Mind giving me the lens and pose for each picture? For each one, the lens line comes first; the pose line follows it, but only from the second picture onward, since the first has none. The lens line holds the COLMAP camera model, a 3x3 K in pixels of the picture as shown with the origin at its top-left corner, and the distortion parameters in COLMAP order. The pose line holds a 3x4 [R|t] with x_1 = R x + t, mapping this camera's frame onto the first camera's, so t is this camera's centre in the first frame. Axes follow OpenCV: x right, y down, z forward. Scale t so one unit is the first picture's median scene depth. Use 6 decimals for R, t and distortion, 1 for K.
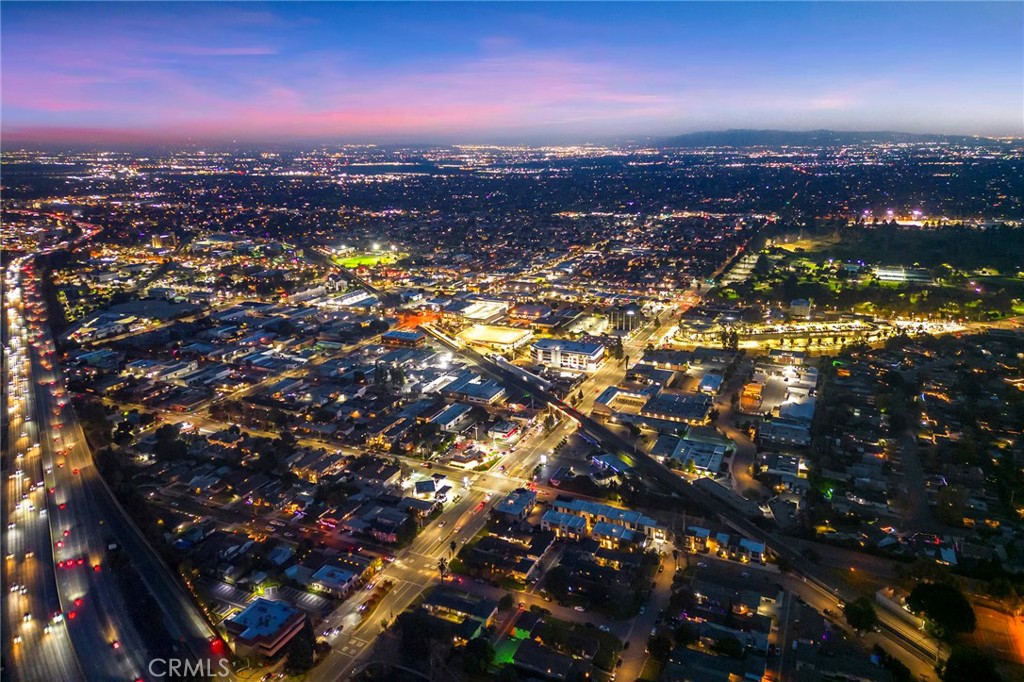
lens RADIAL K [[706.4, 0, 512.1], [0, 706.4, 313.4], [0, 0, 1]] dist [0.004650, 0.000703]
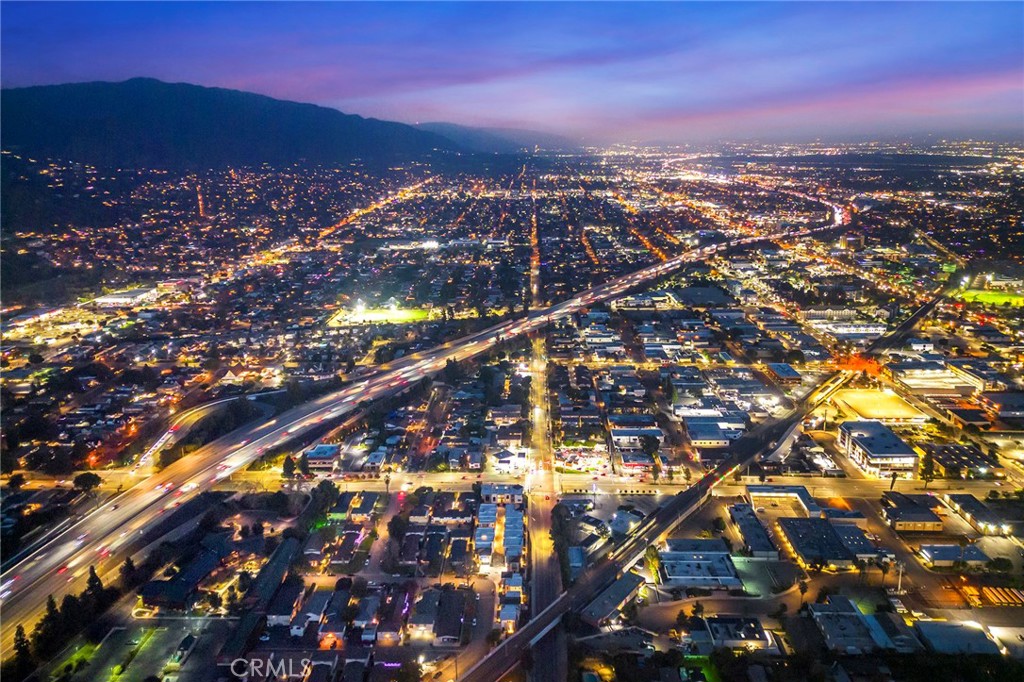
lens RADIAL K [[633.2, 0, 512.0], [0, 633.2, 341.0], [0, 0, 1]] dist [0.000458, -0.001087]
pose [[0.402500, 0.274743, -0.873218, 0.582408], [-0.209762, 0.956199, 0.204164, -0.139428], [0.891063, 0.100992, 0.442501, 0.314098]]
